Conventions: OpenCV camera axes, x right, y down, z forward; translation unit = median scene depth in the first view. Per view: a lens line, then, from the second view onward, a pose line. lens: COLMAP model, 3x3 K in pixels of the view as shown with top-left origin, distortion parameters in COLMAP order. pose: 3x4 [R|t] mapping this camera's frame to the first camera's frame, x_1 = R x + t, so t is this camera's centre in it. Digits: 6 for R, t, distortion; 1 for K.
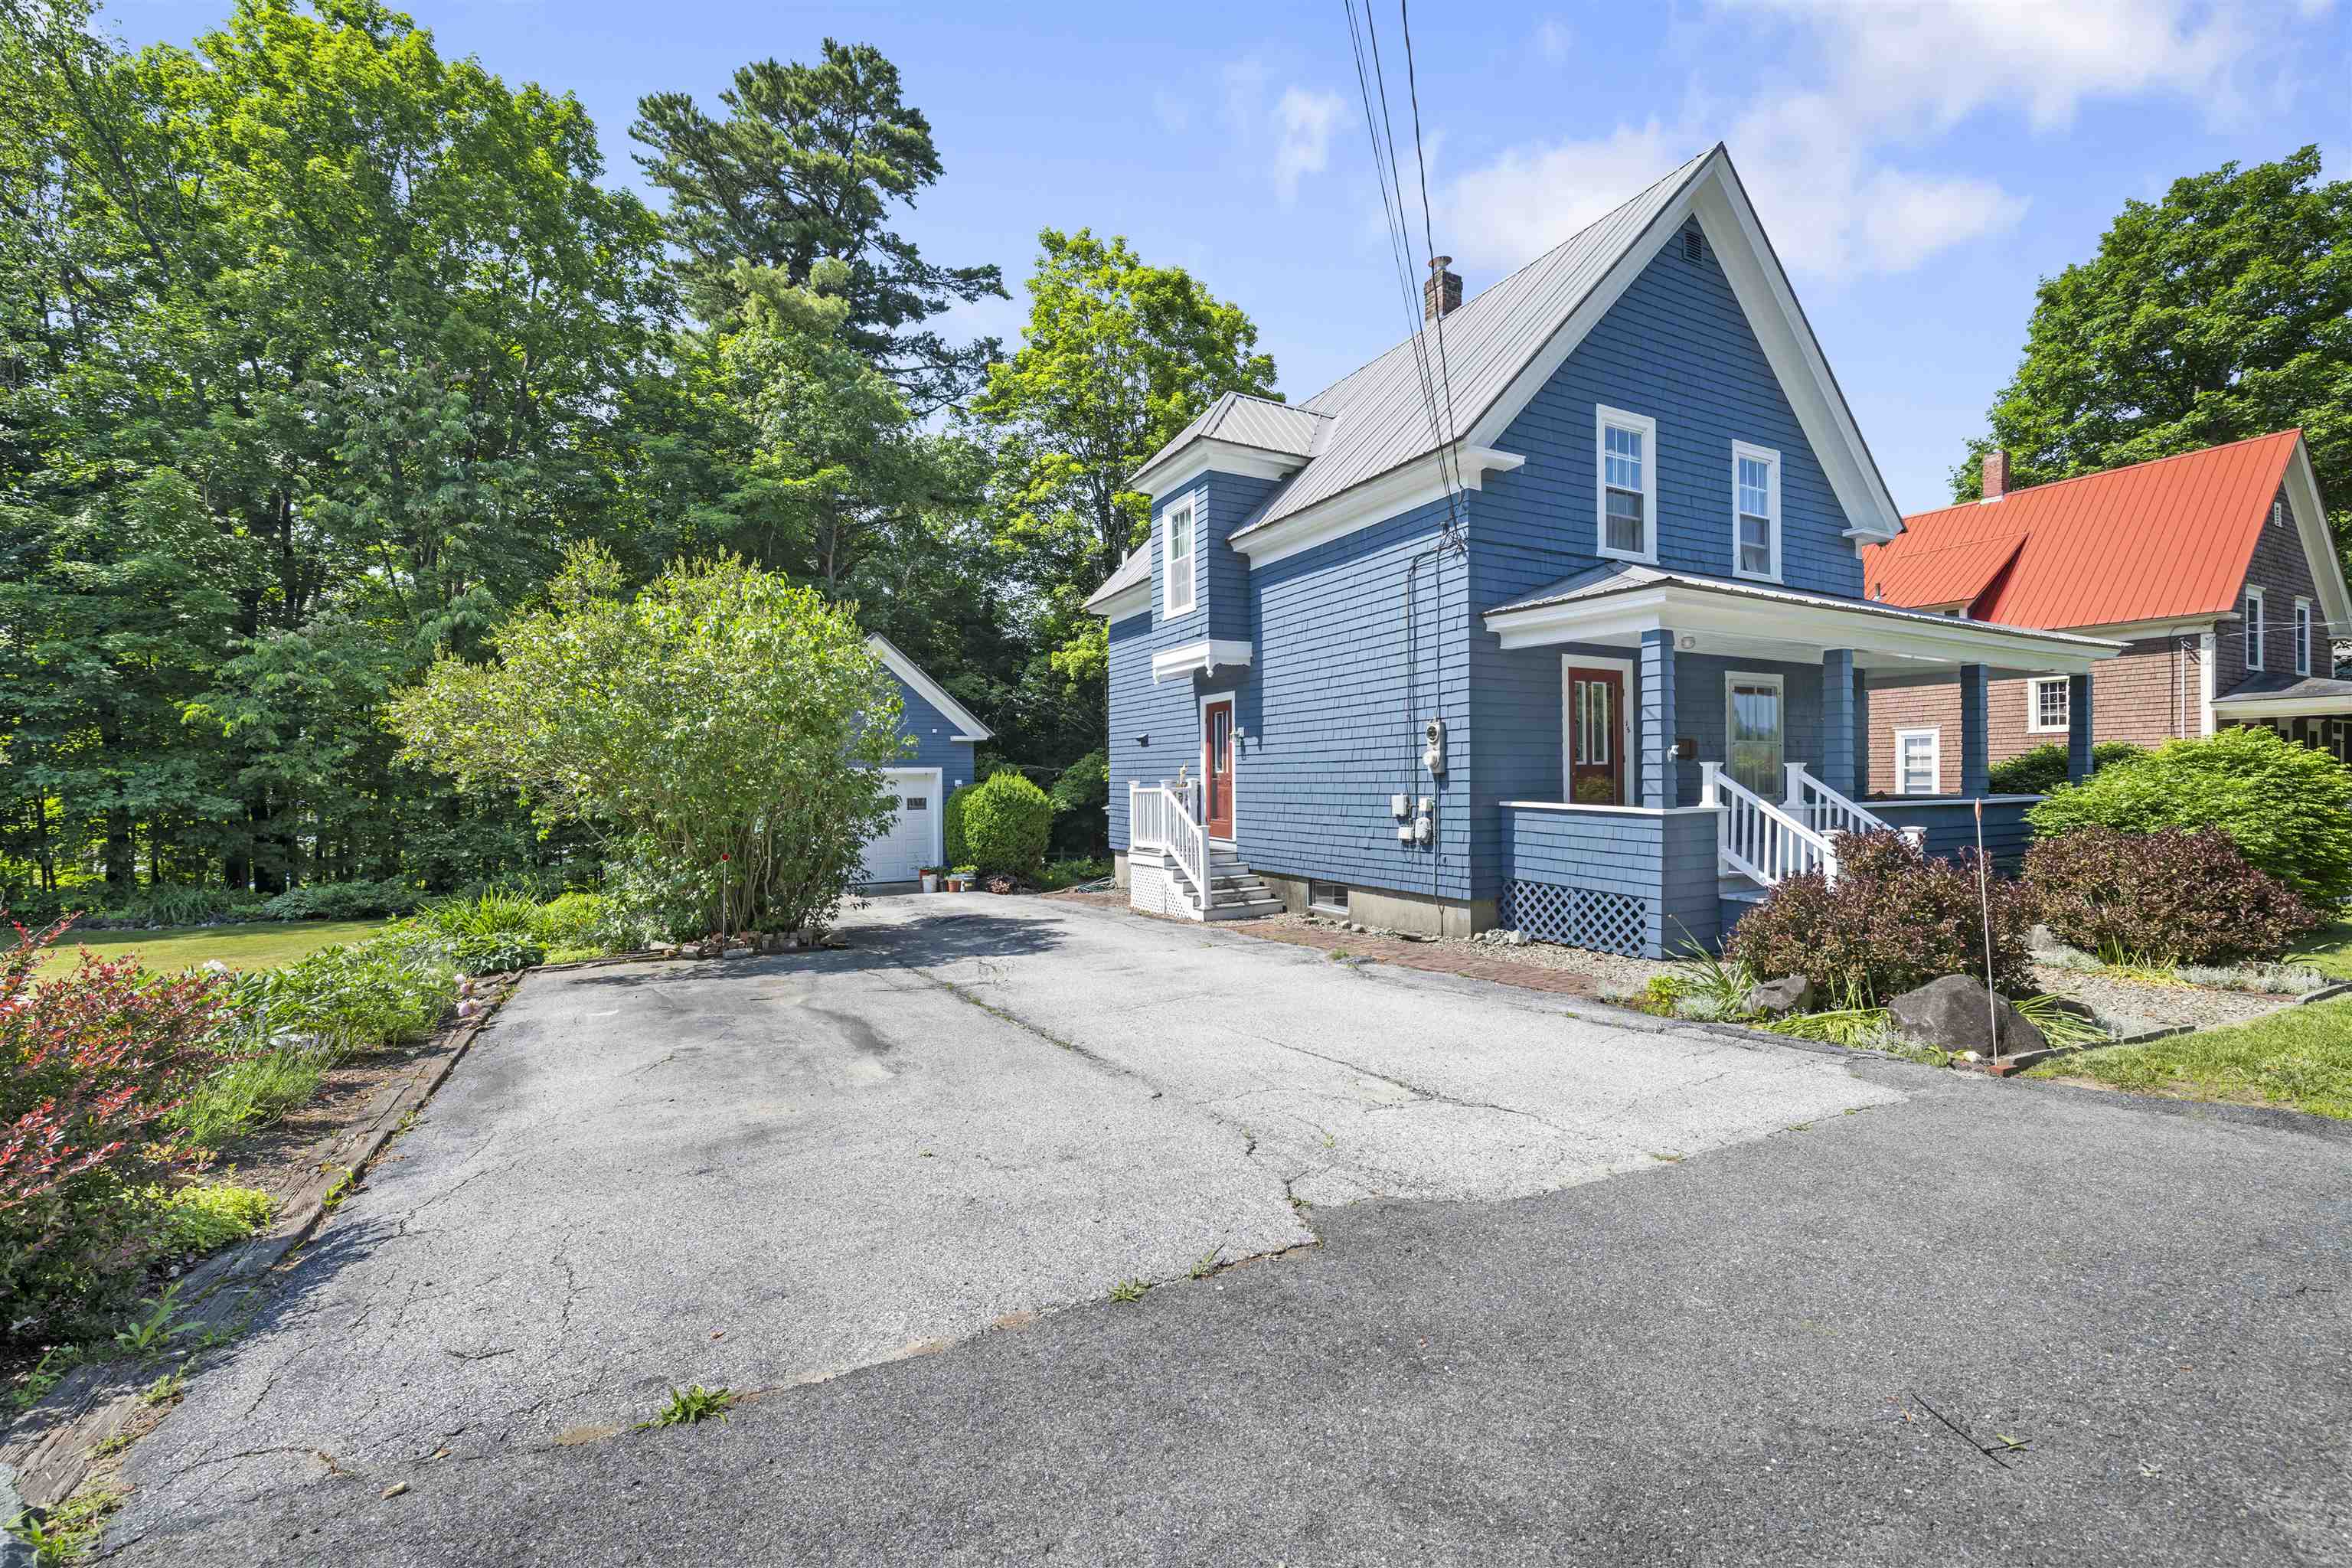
lens RADIAL K [[950.7, 0, 1176.8], [0, 950.7, 781.2], [0, 0, 1]] dist [-0.008273, -0.000538]
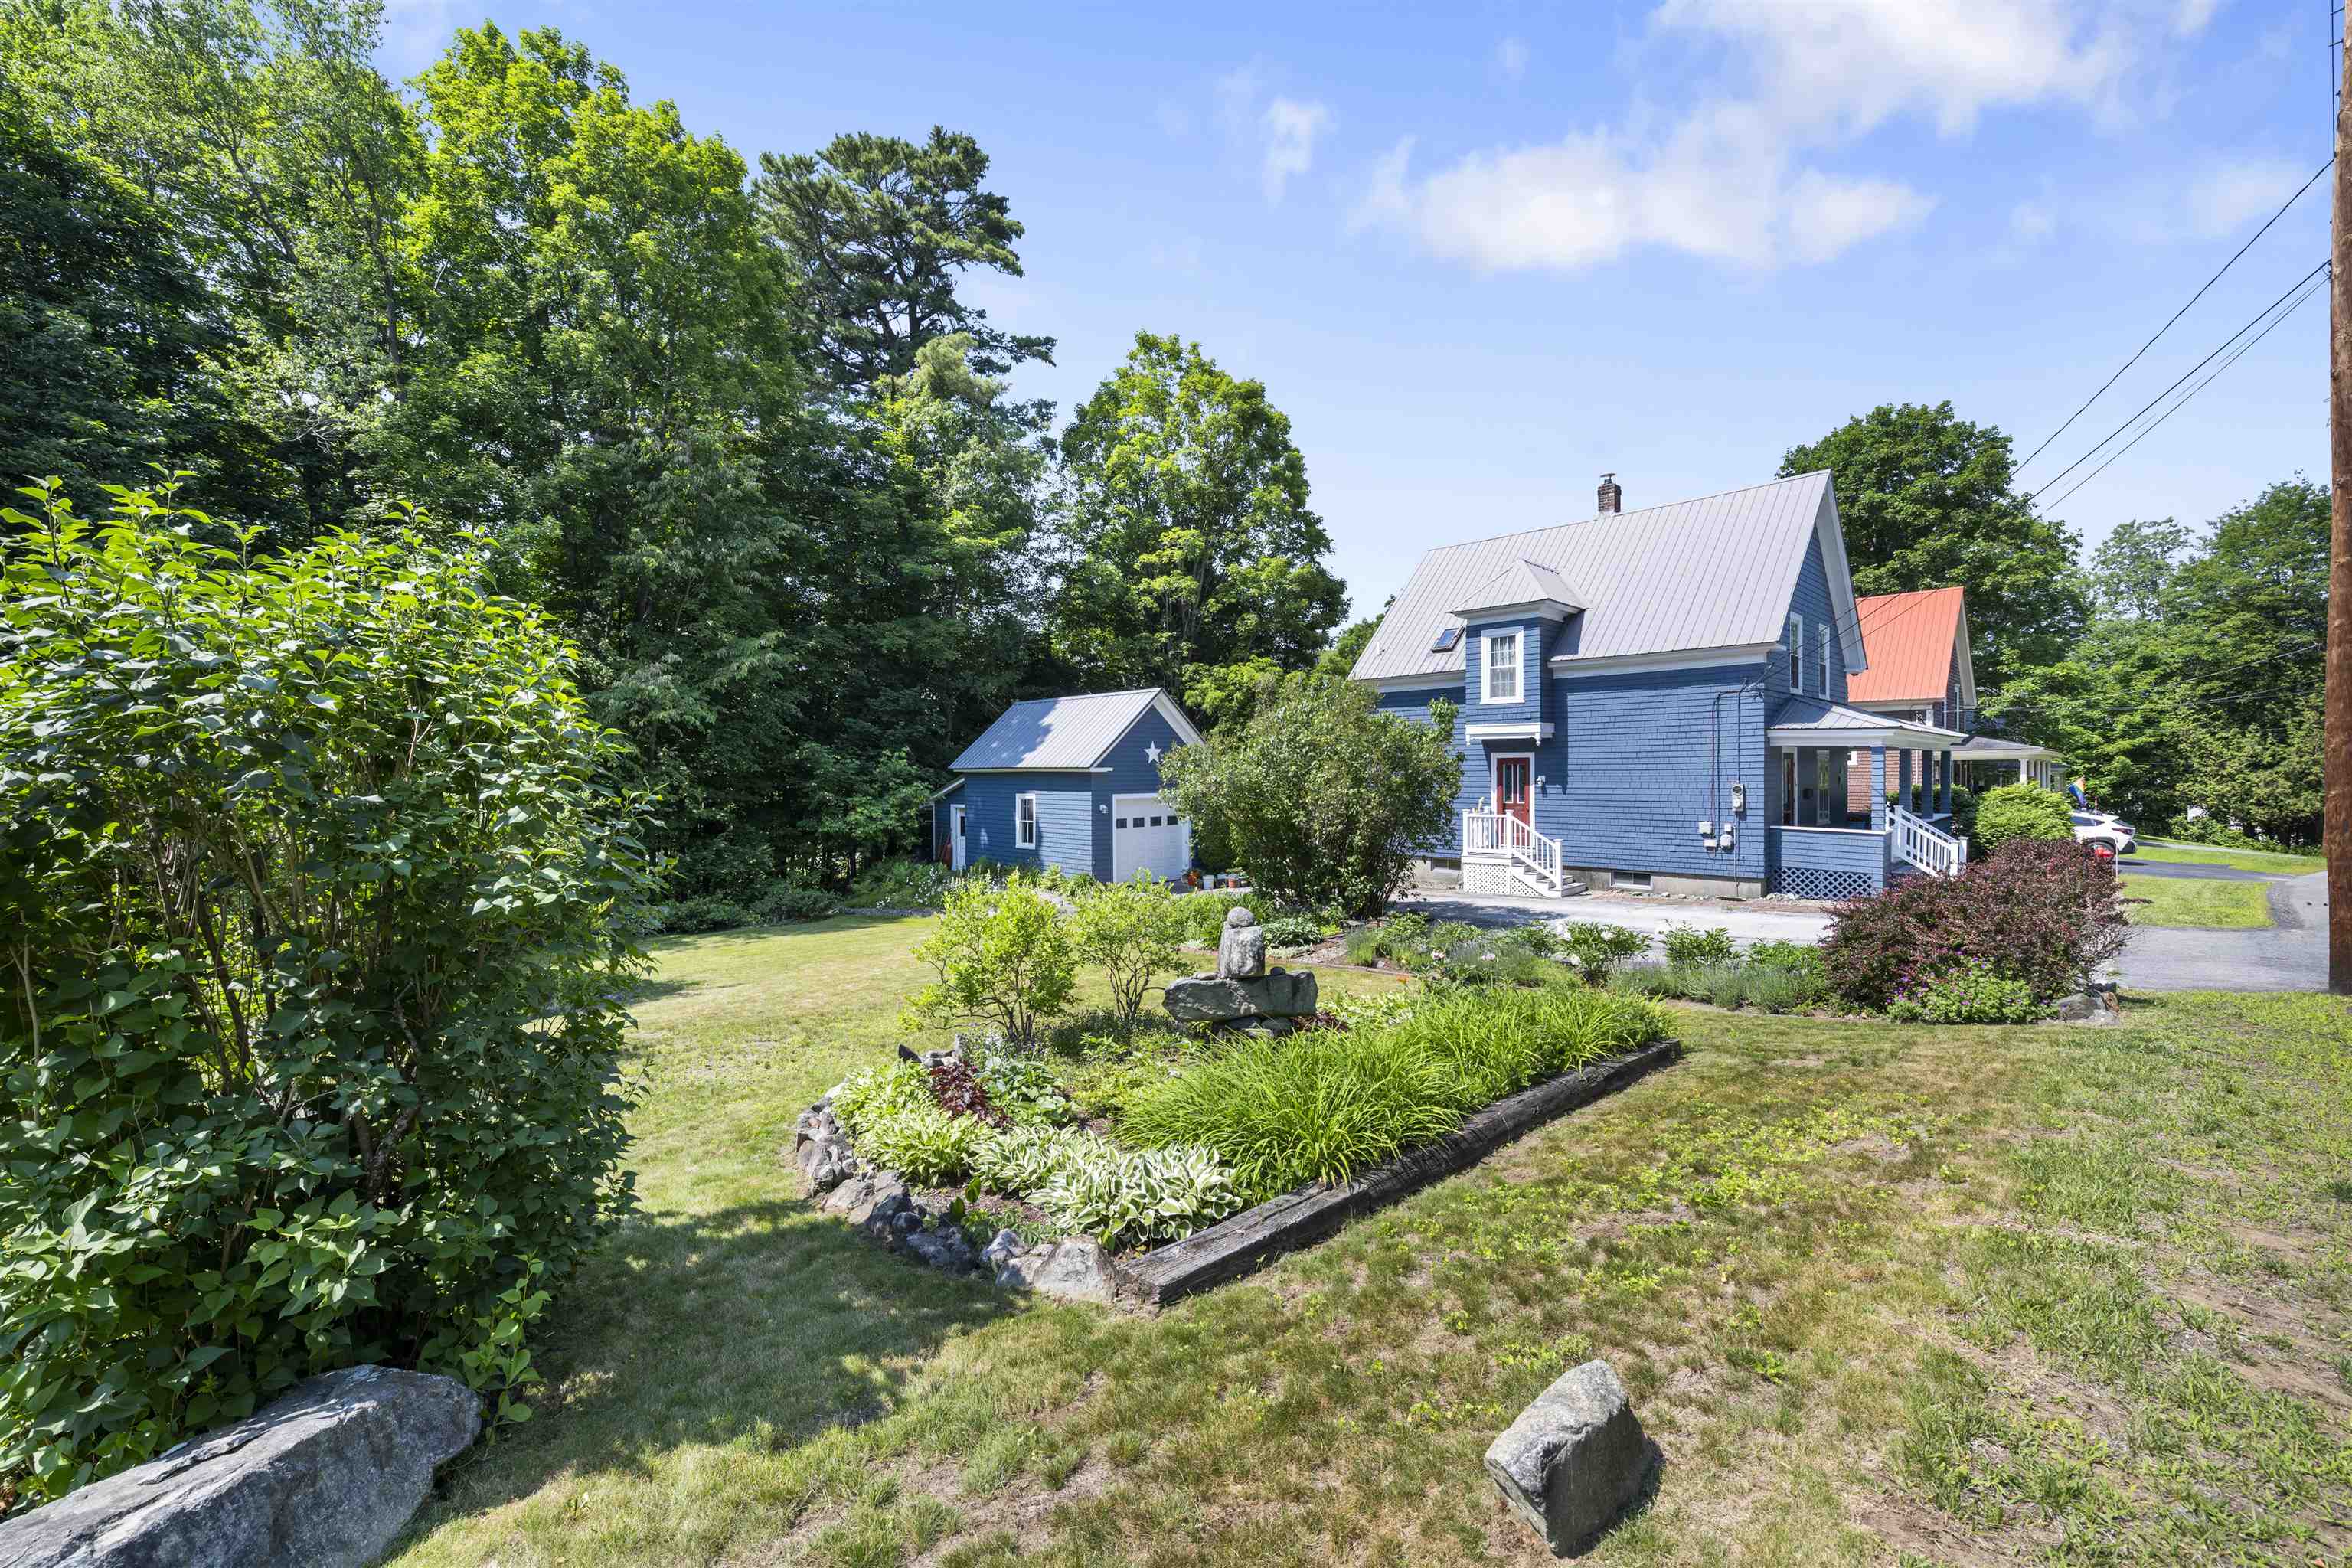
lens RADIAL K [[950.7, 0, 1174.4], [0, 950.7, 780.8], [0, 0, 1]] dist [-0.008273, -0.000538]
pose [[0.958947, -0.001387, 0.283581, -0.990986], [-0.000890, 0.999968, 0.007901, -0.061963], [-0.283583, -0.007829, 0.958916, -0.355298]]
